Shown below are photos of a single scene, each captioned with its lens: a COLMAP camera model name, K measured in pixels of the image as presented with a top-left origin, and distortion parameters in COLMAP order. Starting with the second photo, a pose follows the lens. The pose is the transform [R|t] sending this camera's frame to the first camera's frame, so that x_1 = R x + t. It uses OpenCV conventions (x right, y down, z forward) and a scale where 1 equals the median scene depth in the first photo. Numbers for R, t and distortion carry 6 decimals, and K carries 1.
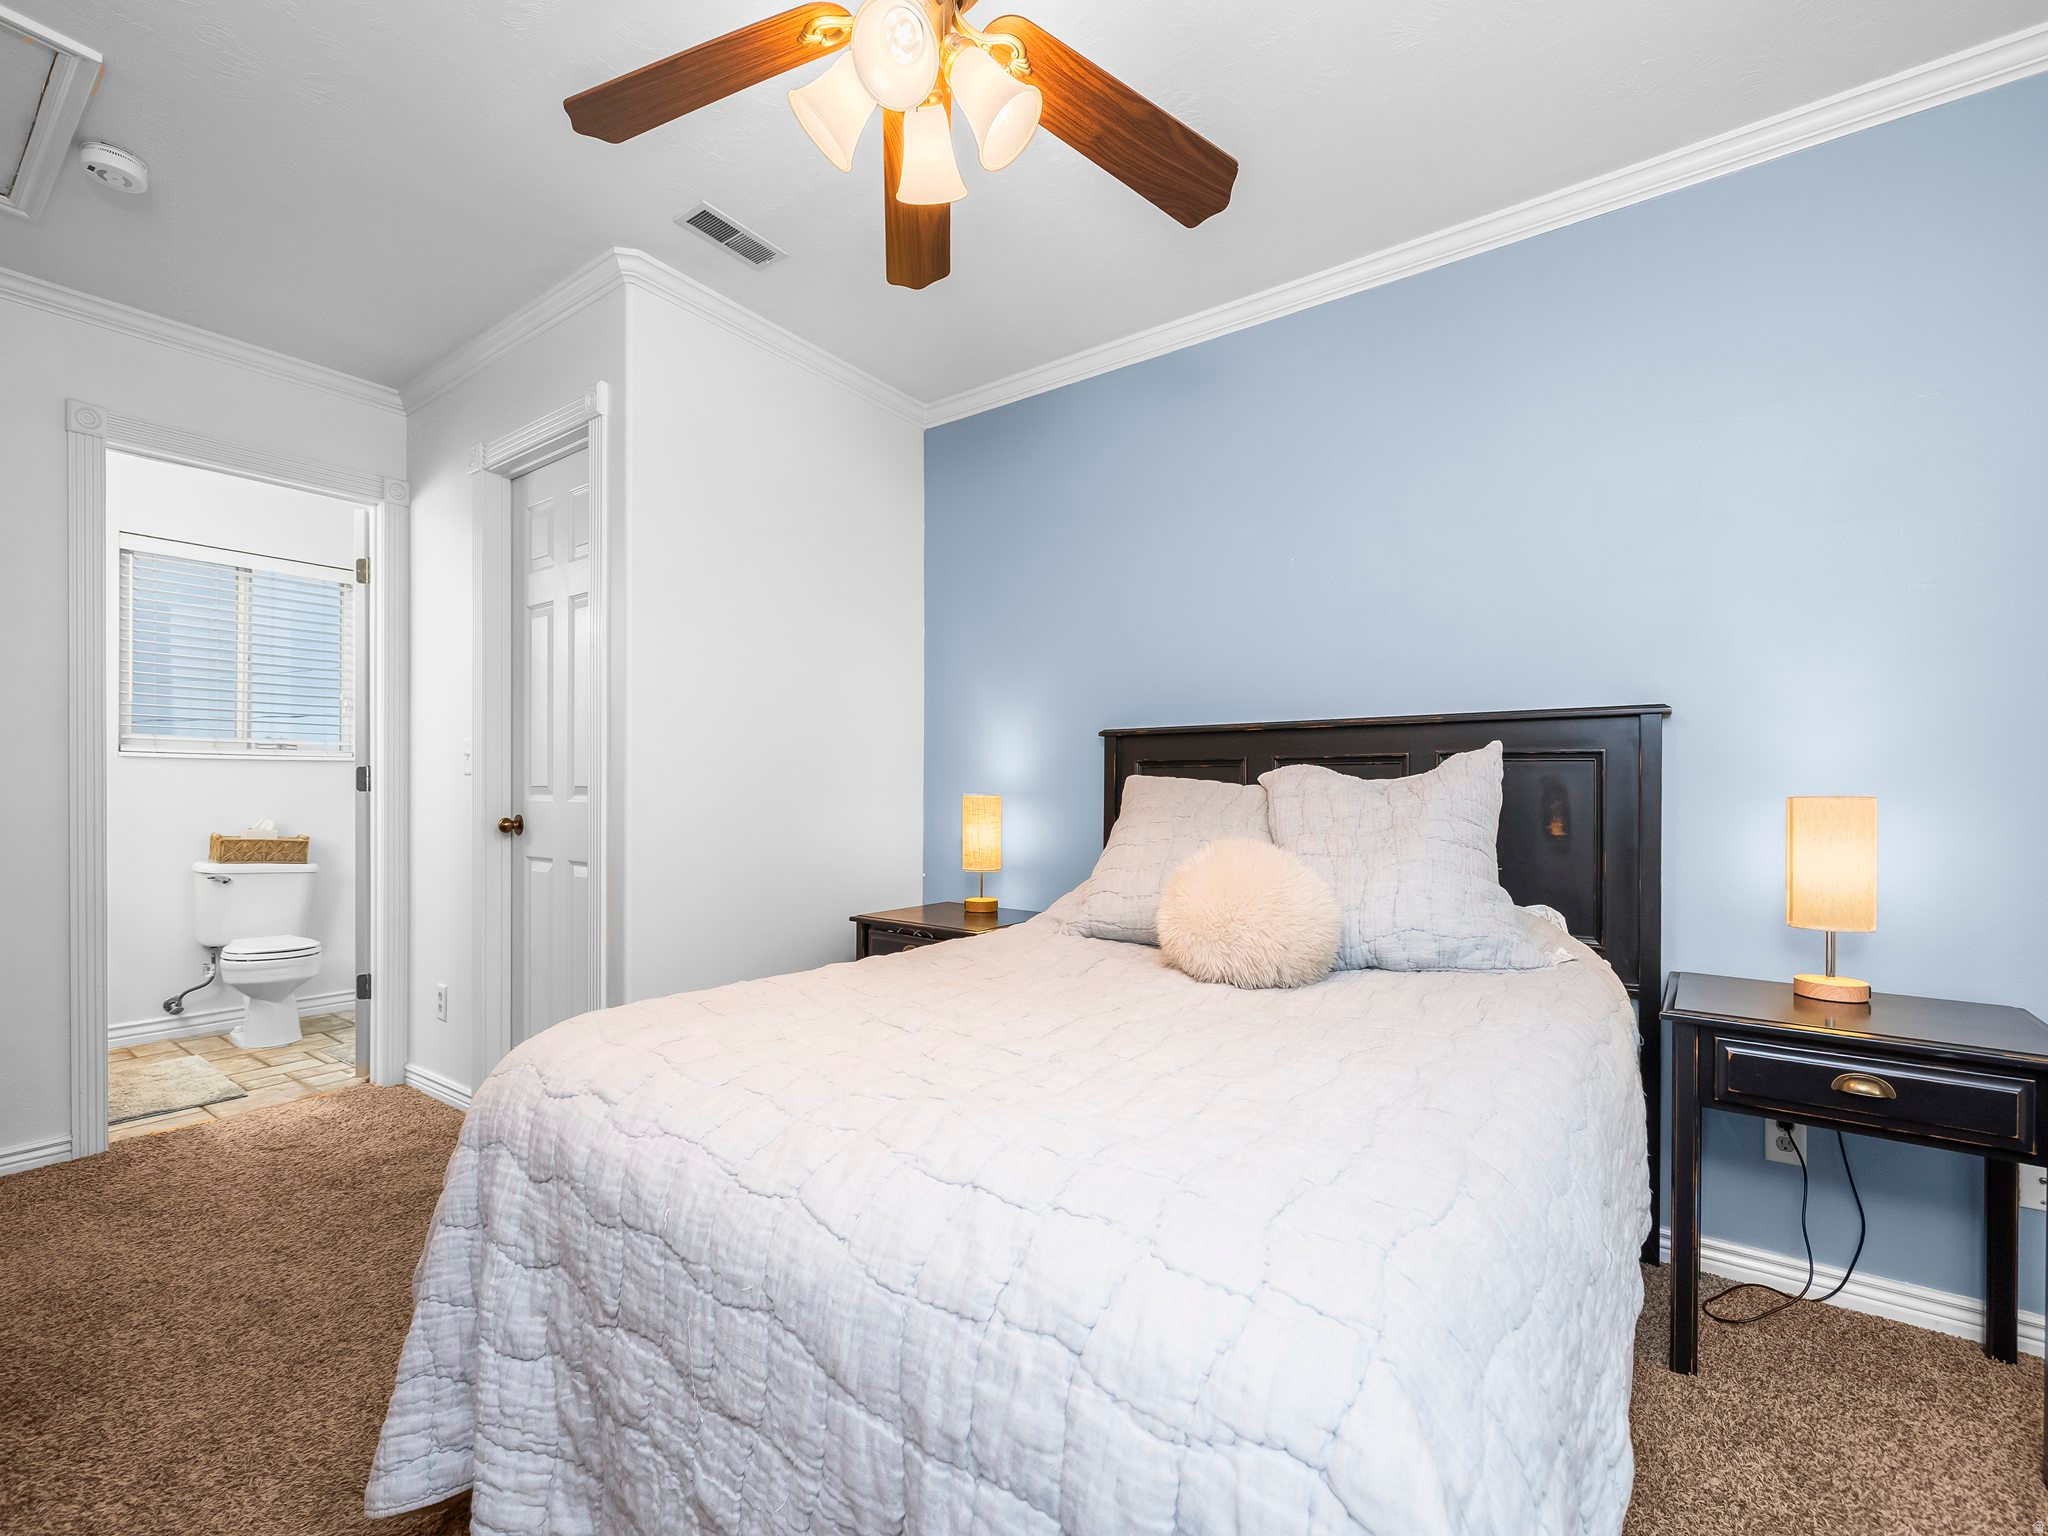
lens RADIAL K [[857.9, 0, 1015.6], [0, 857.9, 776.5], [0, 0, 1]] dist [-0.001860, -0.000556]
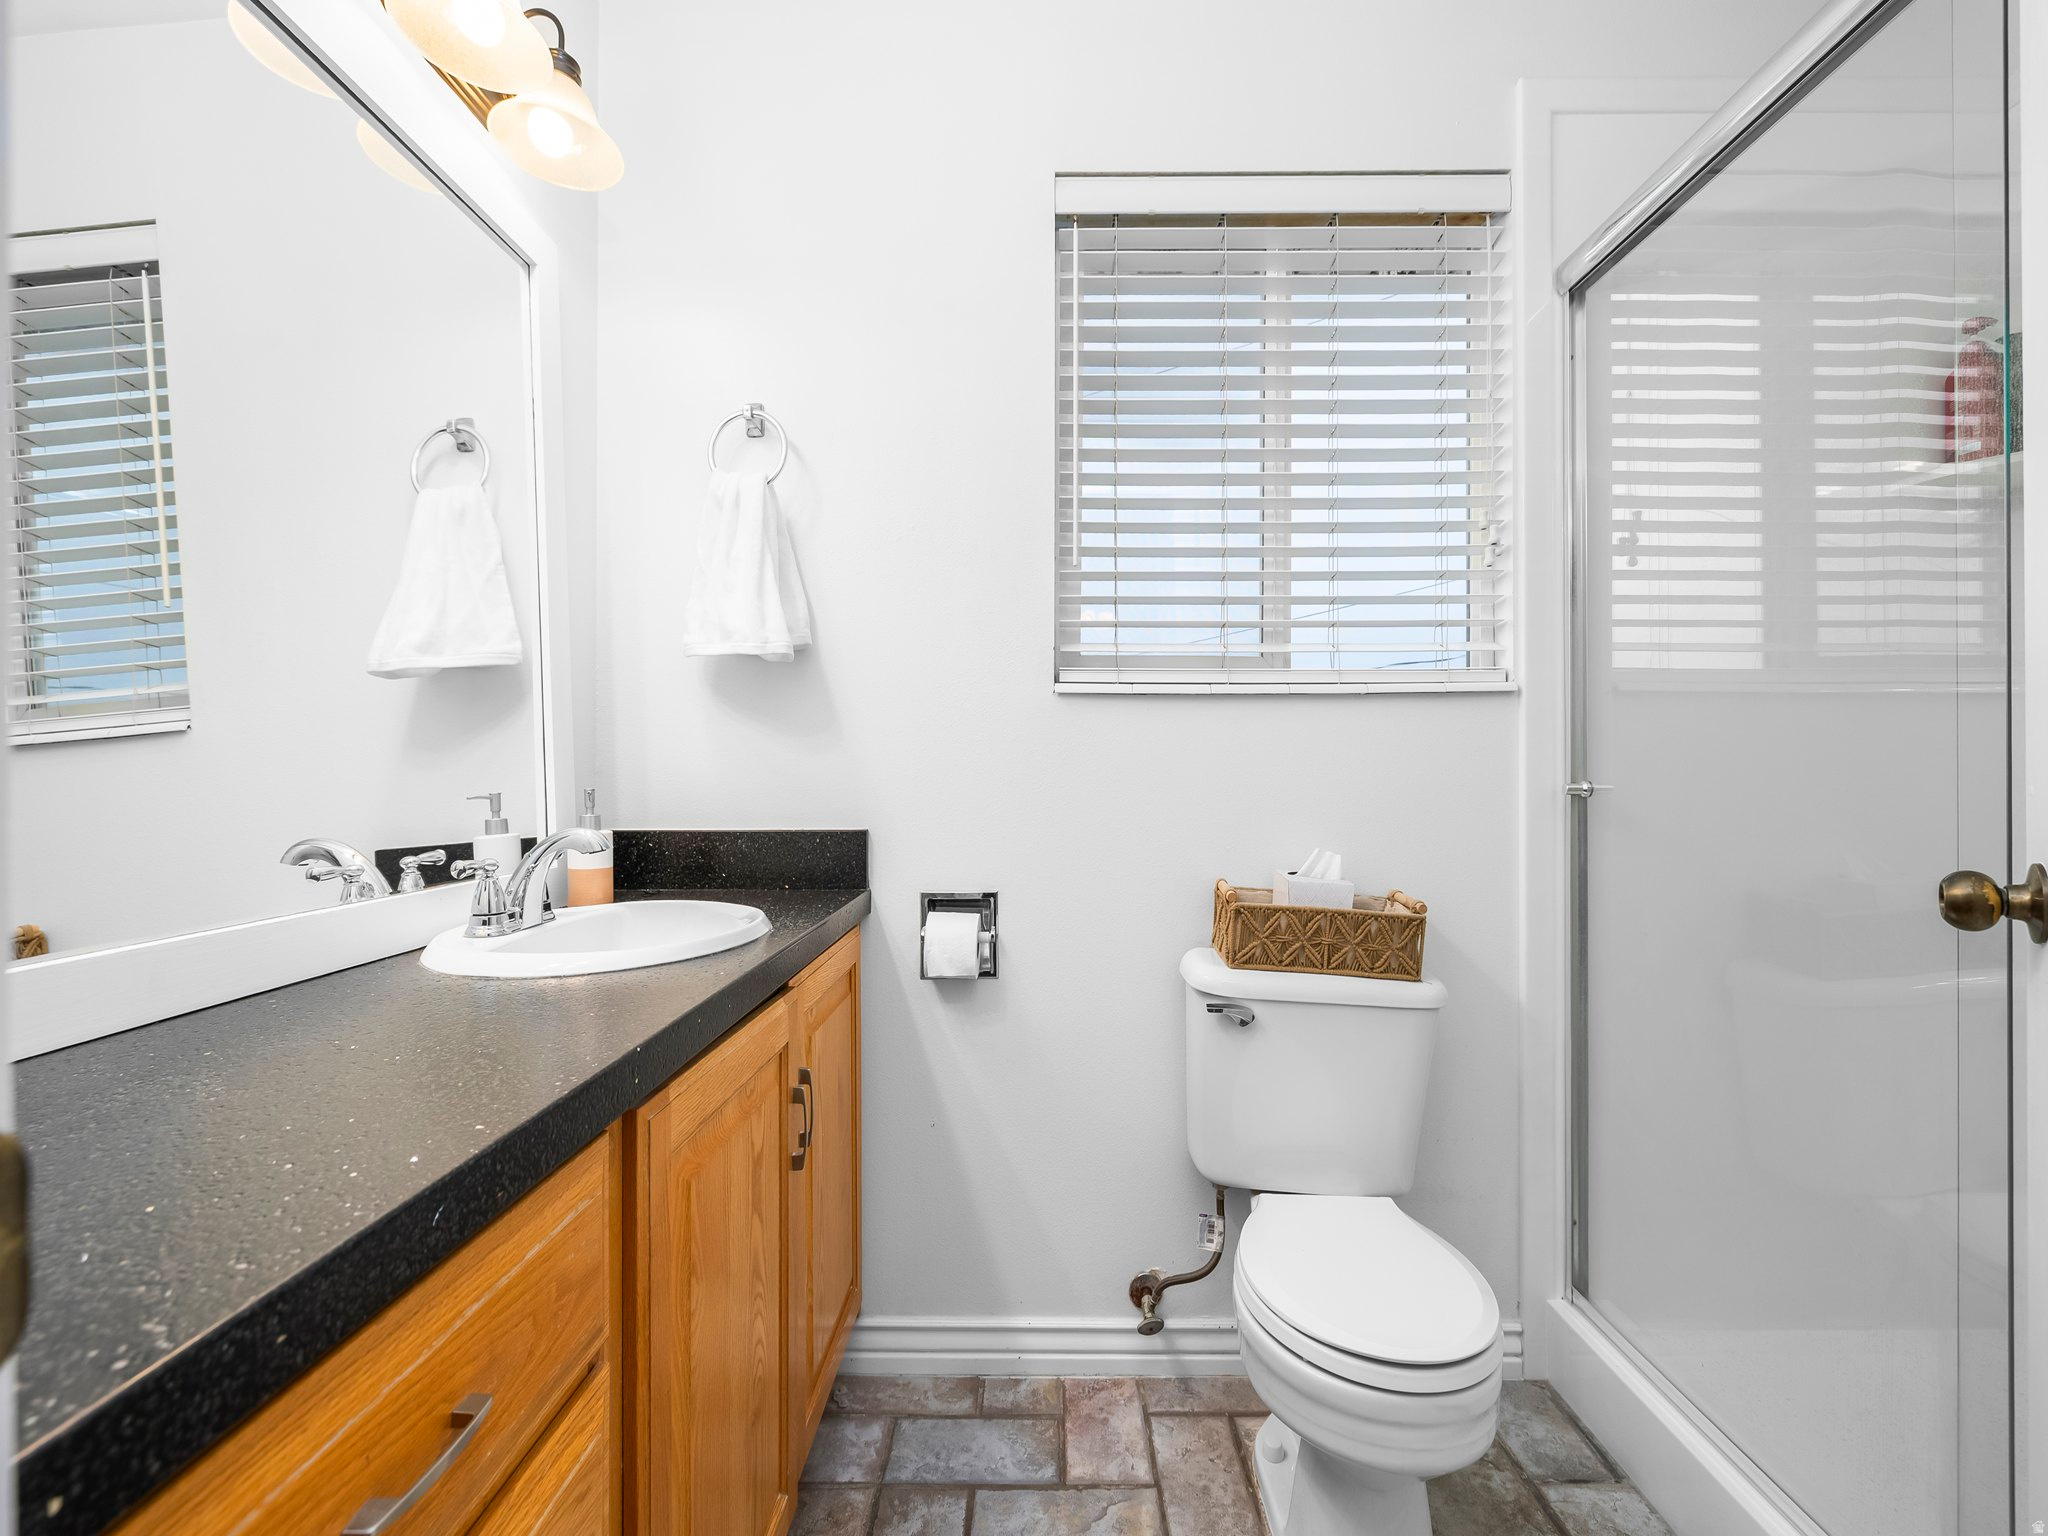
lens RADIAL K [[857.9, 0, 1021.8], [0, 857.9, 771.6], [0, 0, 1]] dist [-0.001860, -0.000556]
pose [[0.572776, 0.000480, -0.819712, -0.670080], [0.005873, 0.999972, 0.004690, 0.014028], [0.819691, -0.007500, 0.572757, 0.704913]]
